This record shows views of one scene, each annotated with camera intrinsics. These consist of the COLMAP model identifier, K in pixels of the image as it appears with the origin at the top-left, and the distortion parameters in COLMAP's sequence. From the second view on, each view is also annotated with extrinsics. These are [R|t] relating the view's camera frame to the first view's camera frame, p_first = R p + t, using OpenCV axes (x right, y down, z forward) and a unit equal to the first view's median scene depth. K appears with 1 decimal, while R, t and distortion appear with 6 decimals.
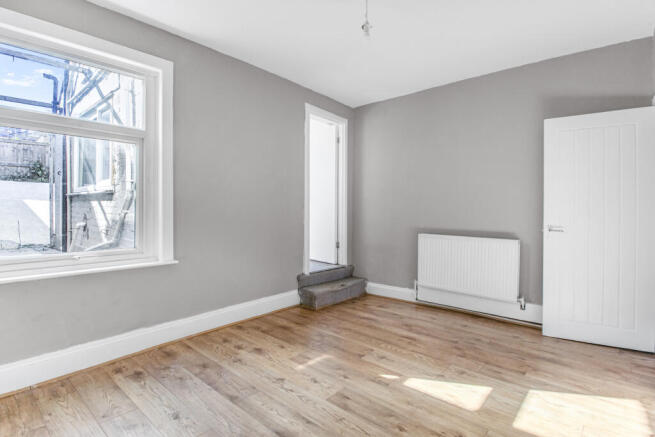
lens RADIAL K [[327.6, 0, 325.0], [0, 327.6, 204.9], [0, 0, 1]] dist [-0.000360, -0.022545]
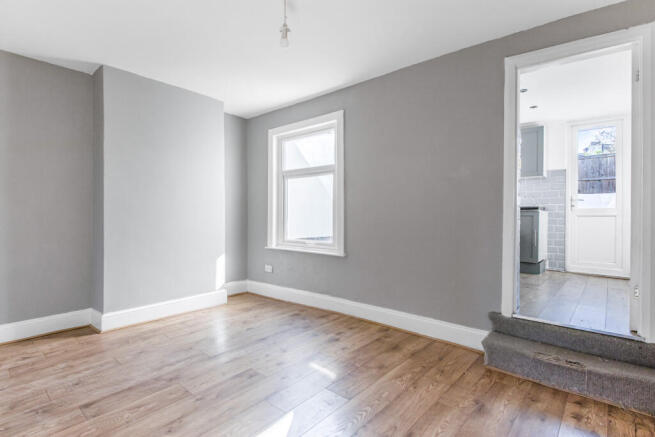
lens RADIAL K [[324.9, 0, 319.3], [0, 324.9, 219.1], [0, 0, 1]] dist [0.024318, -0.018801]
pose [[-0.014279, 0.001993, -0.999896, 0.944133], [0.003485, 0.999992, 0.001943, 0.018214], [0.999892, -0.003457, -0.014286, 0.968506]]
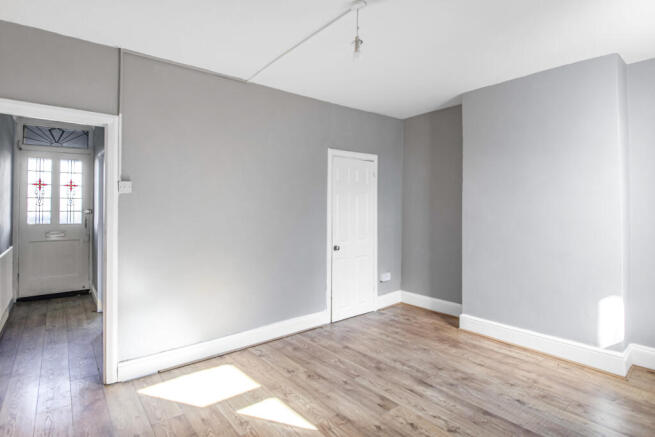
lens RADIAL K [[331.9, 0, 303.1], [0, 331.9, 213.4], [0, 0, 1]] dist [0.001125, -0.022929]
pose [[-0.971626, -0.007564, 0.236403, 0.046488], [-0.003927, 0.999867, 0.015853, -0.069524], [-0.236491, 0.014475, -0.971526, 1.660183]]
